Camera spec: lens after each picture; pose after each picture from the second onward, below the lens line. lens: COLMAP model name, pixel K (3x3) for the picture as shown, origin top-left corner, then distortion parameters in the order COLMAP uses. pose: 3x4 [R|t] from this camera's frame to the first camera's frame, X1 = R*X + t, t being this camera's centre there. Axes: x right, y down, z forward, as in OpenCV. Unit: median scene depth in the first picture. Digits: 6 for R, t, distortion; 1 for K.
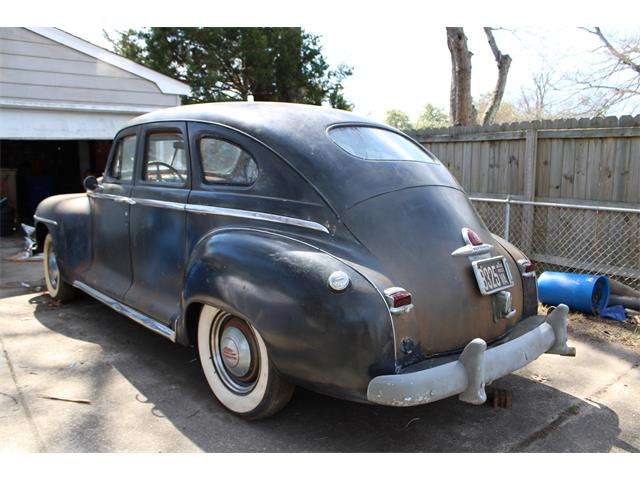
lens RADIAL K [[566.7, 0, 320.0], [0, 566.7, 240.0], [0, 0, 1]] dist [-0.009520, -0.001895]
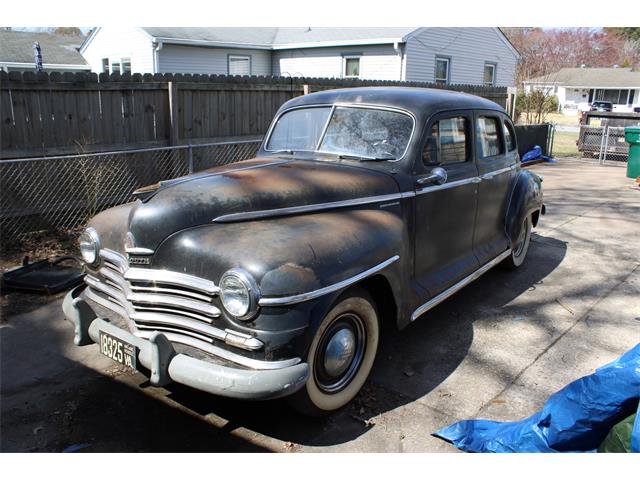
lens RADIAL K [[566.7, 0, 320.0], [0, 566.7, 240.0], [0, 0, 1]] dist [-0.009520, -0.001895]
pose [[-0.239356, -0.240816, 0.940593, -0.930645], [0.151182, 0.947694, 0.281106, -0.186317], [-0.959089, 0.209486, -0.190429, 1.111383]]
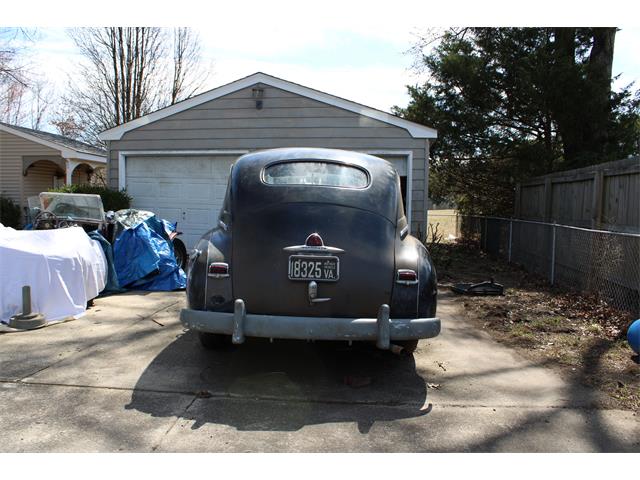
lens RADIAL K [[566.7, 0, 320.0], [0, 566.7, 240.0], [0, 0, 1]] dist [-0.009520, -0.001895]
pose [[0.725834, 0.062760, -0.685001, 0.664321], [-0.114347, 0.992982, -0.030186, 0.020513], [0.678299, 0.100238, 0.727916, 0.036896]]
